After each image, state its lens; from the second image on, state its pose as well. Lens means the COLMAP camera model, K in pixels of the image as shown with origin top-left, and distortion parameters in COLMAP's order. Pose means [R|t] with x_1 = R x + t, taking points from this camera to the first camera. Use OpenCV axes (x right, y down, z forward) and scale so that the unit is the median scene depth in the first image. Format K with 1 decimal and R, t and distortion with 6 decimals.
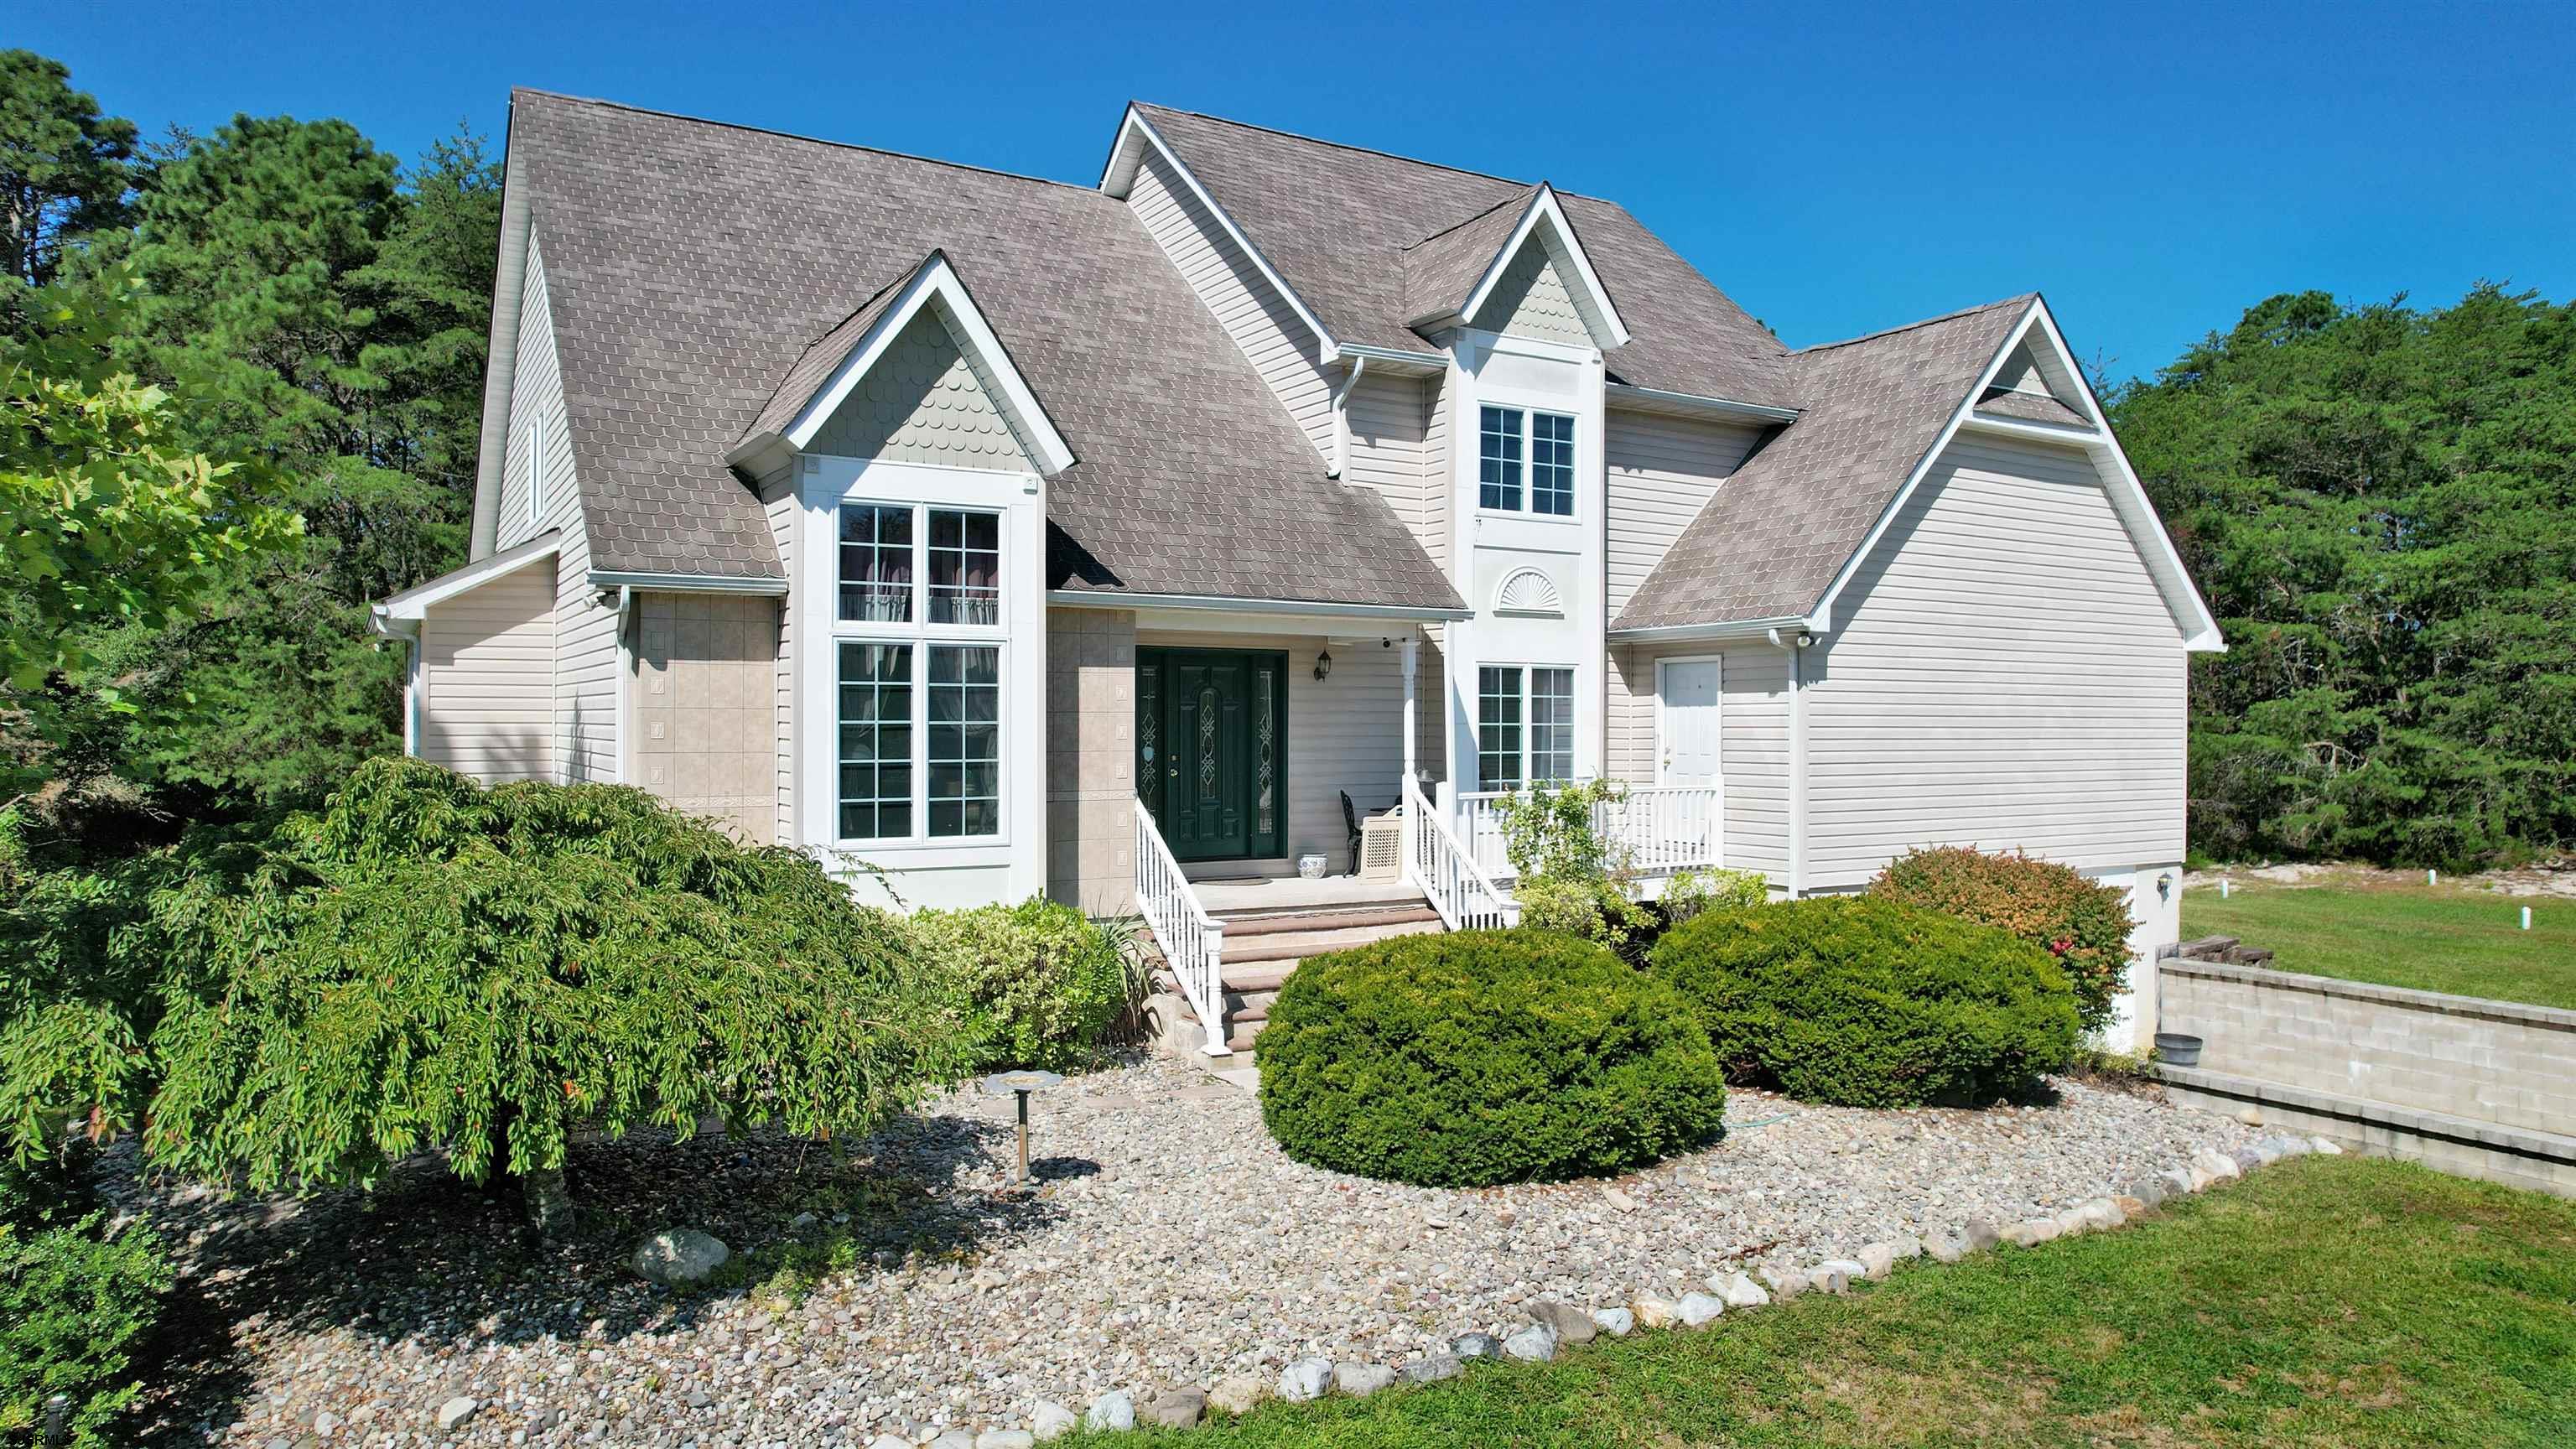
lens RADIAL K [[1651.8, 0, 1288.0], [0, 1651.8, 724.5], [0, 0, 1]] dist [-0.064096, 0.046076]
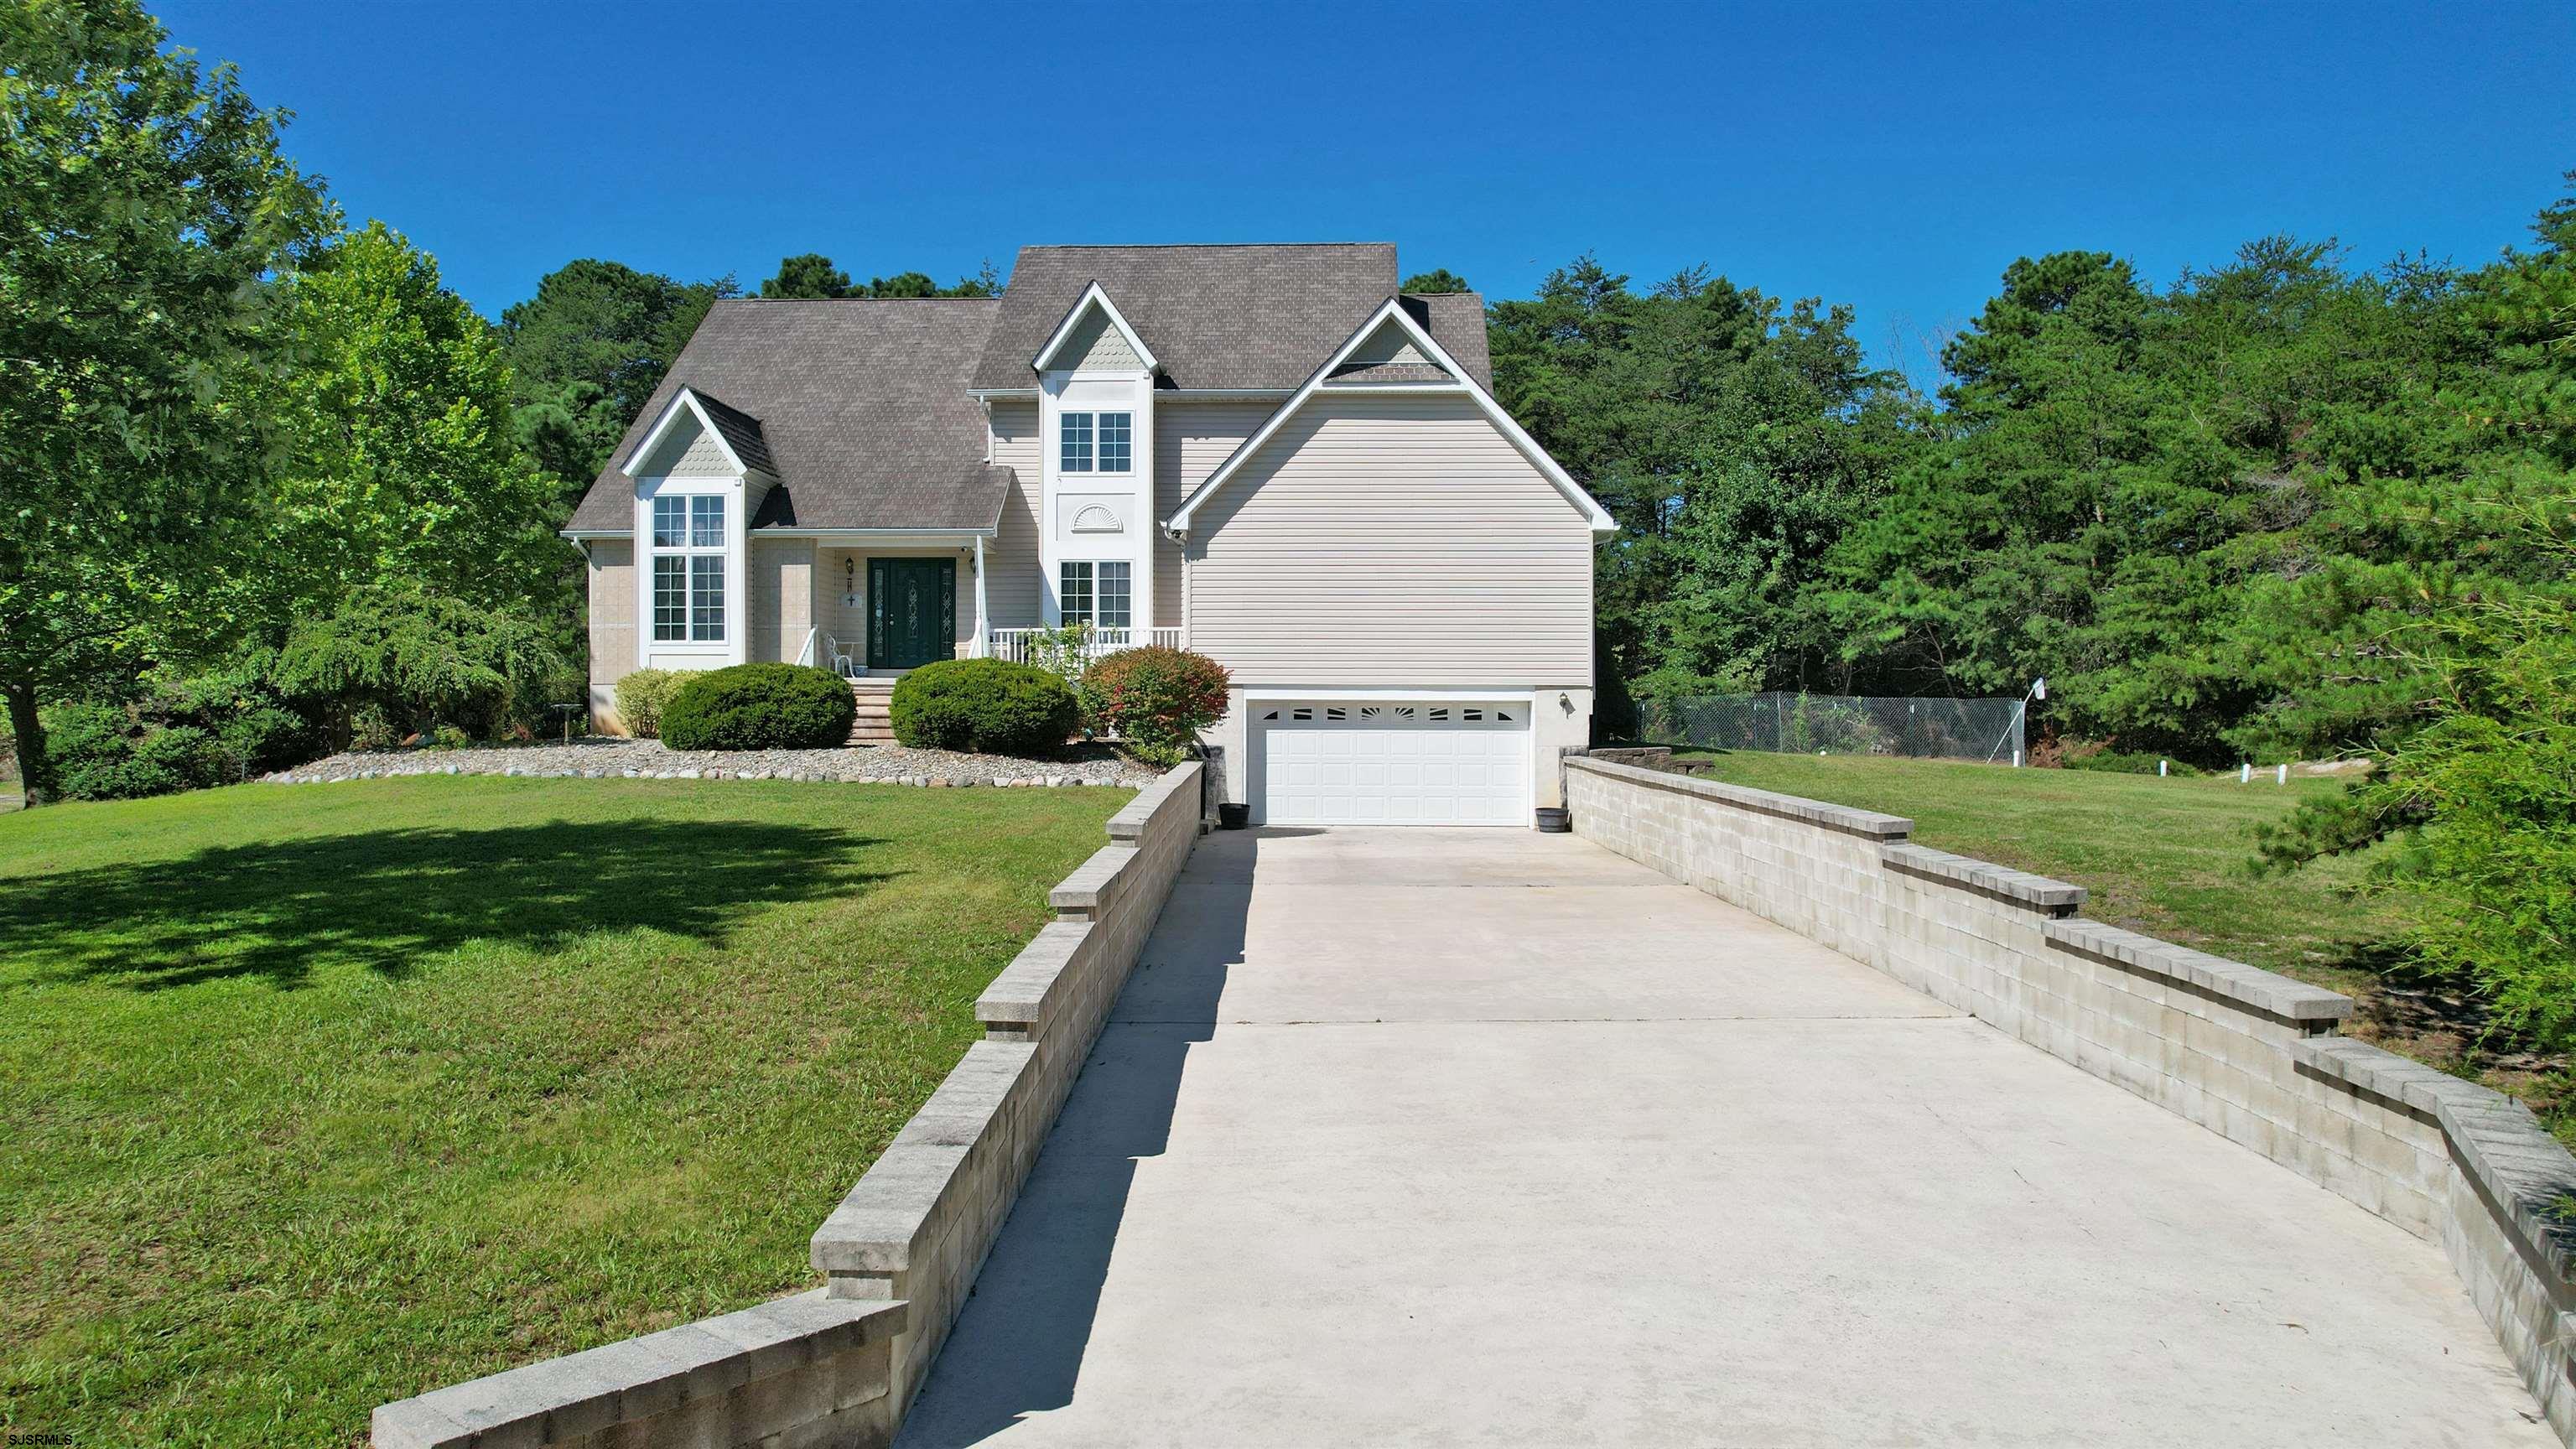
lens RADIAL K [[1651.8, 0, 1288.0], [0, 1651.8, 724.5], [0, 0, 1]] dist [-0.064096, 0.046076]
pose [[0.844423, 0.002376, -0.535671, 1.255694], [-0.000114, 0.999991, 0.004255, 0.129499], [0.535677, -0.003532, 0.844416, -0.351865]]
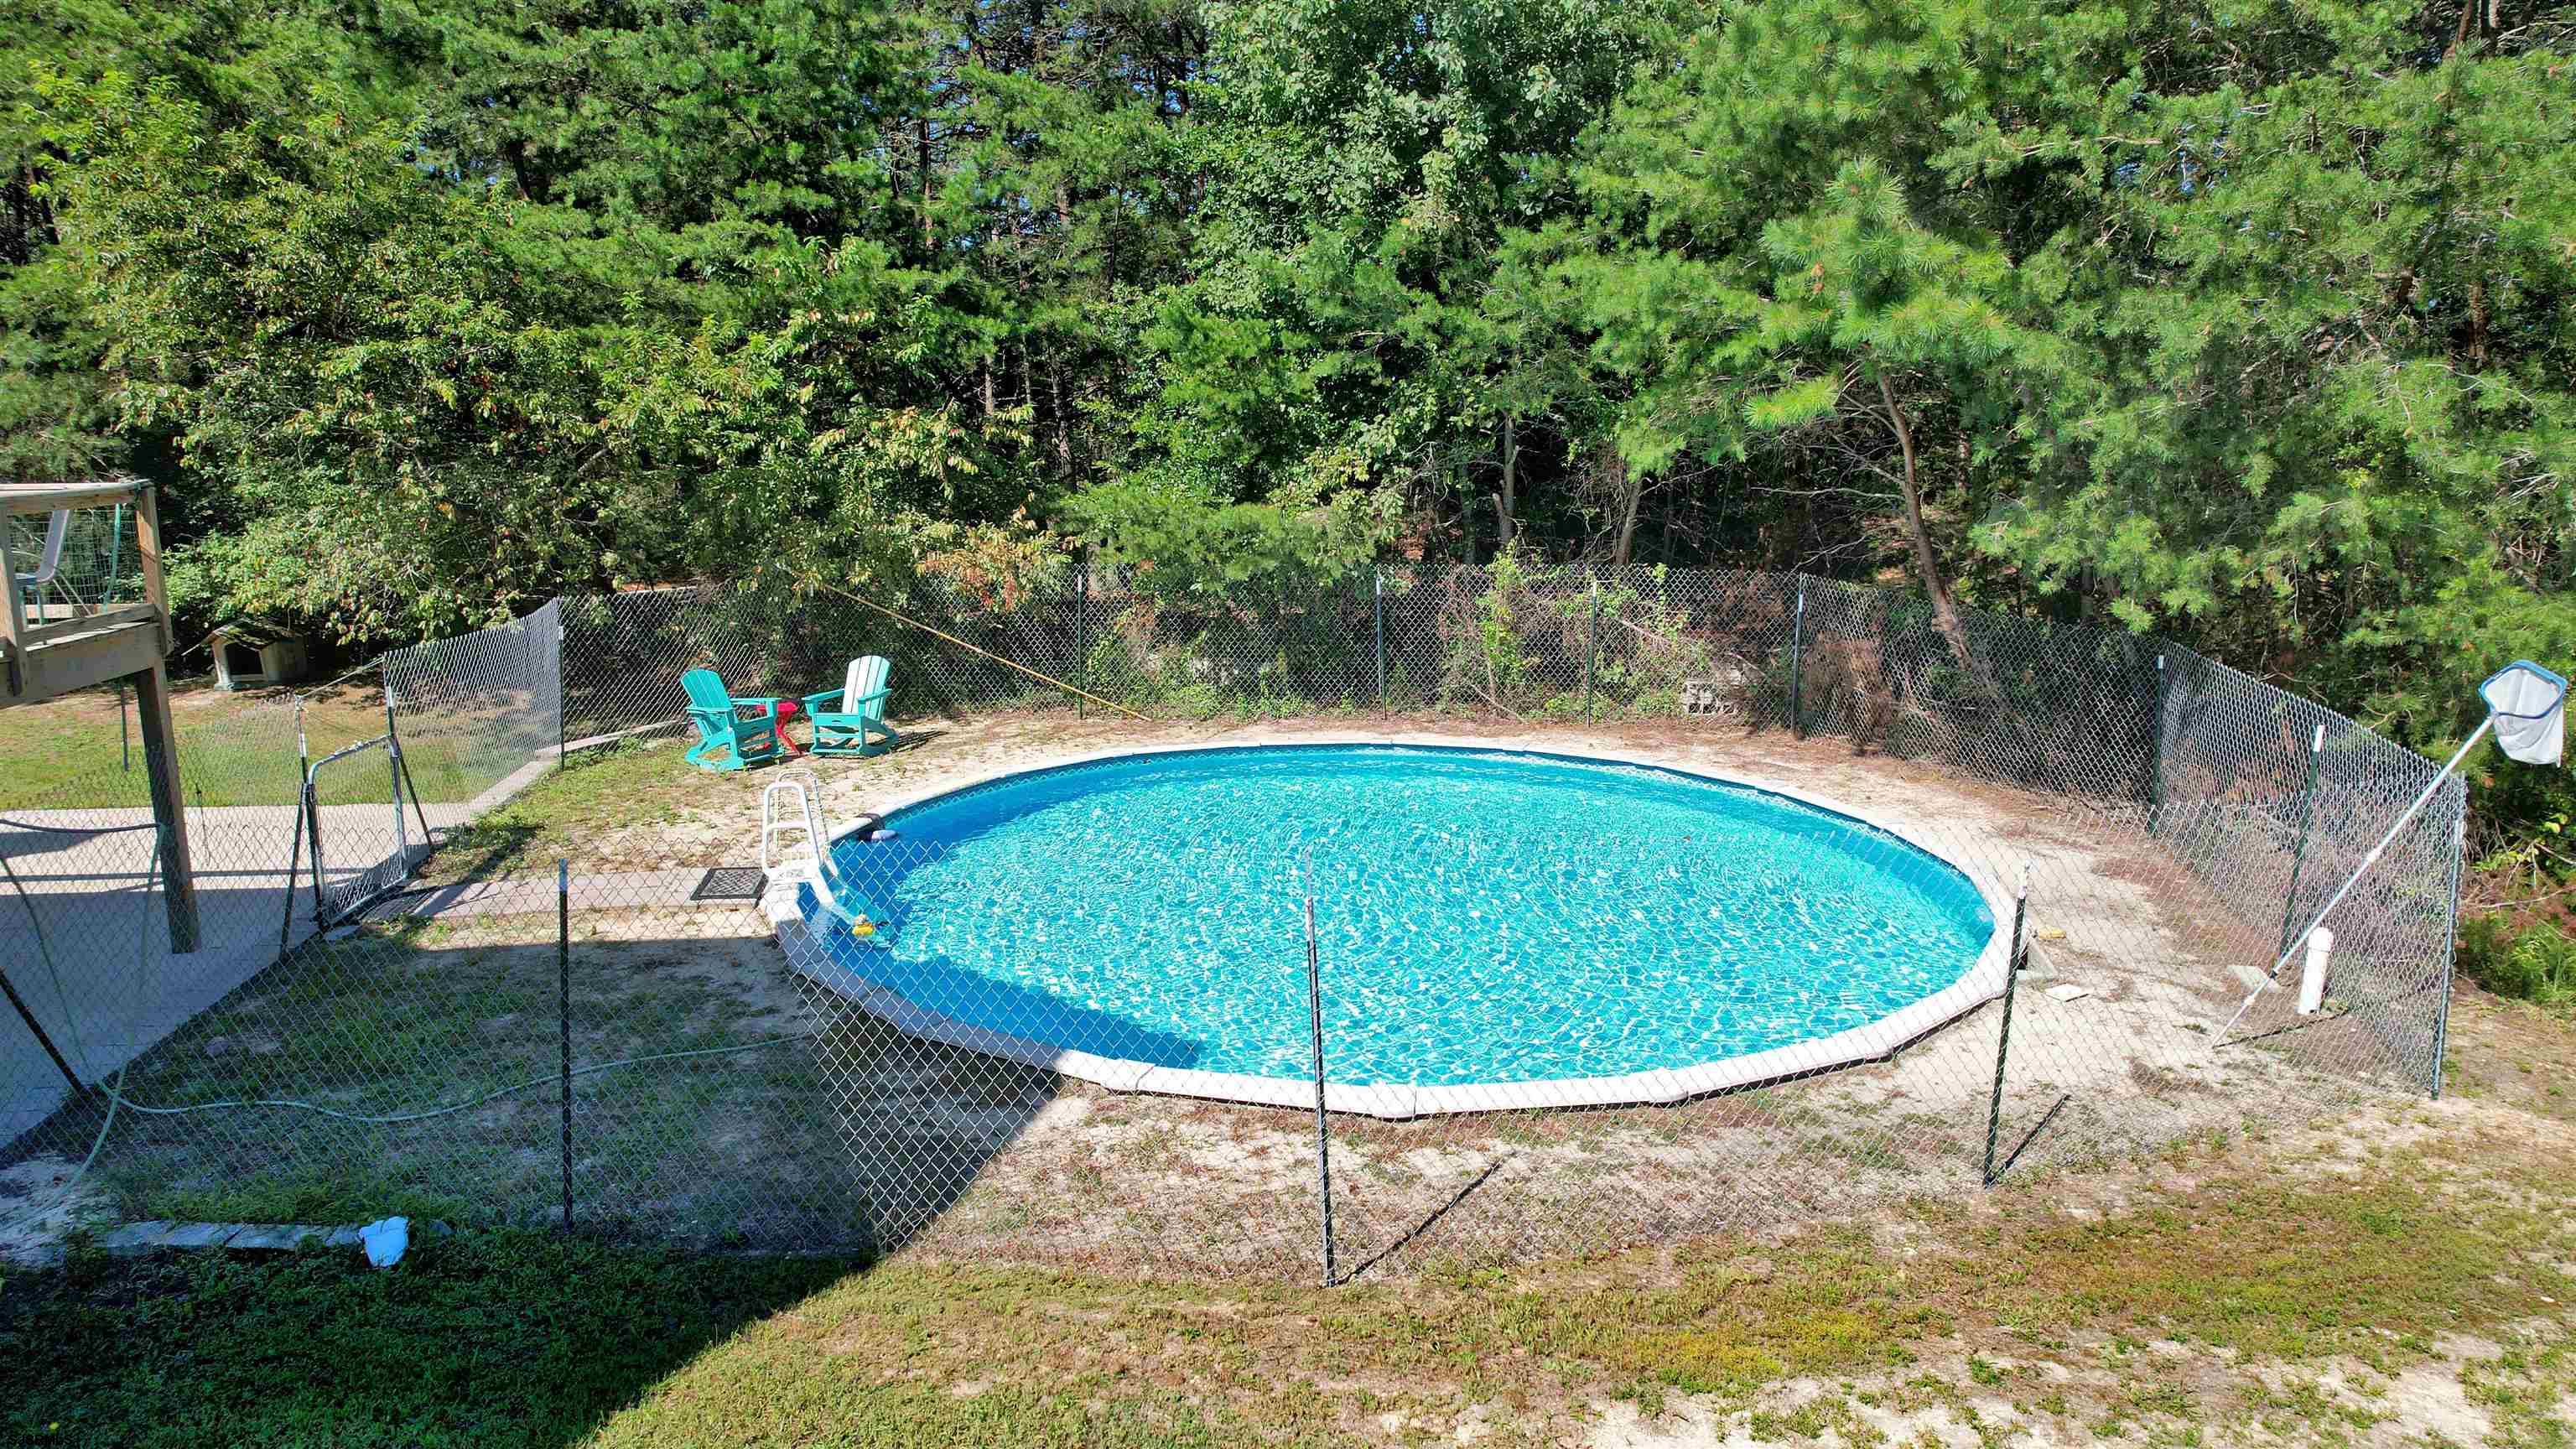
lens RADIAL K [[1648.3, 0, 1288.0], [0, 1648.3, 724.5], [0, 0, 1]] dist [-0.073645, 0.067863]
pose [[0.917100, 0.078173, -0.390918, 0.756886], [-0.002518, 0.981702, 0.190408, -0.003260], [0.398649, -0.173639, 0.900516, 1.577481]]
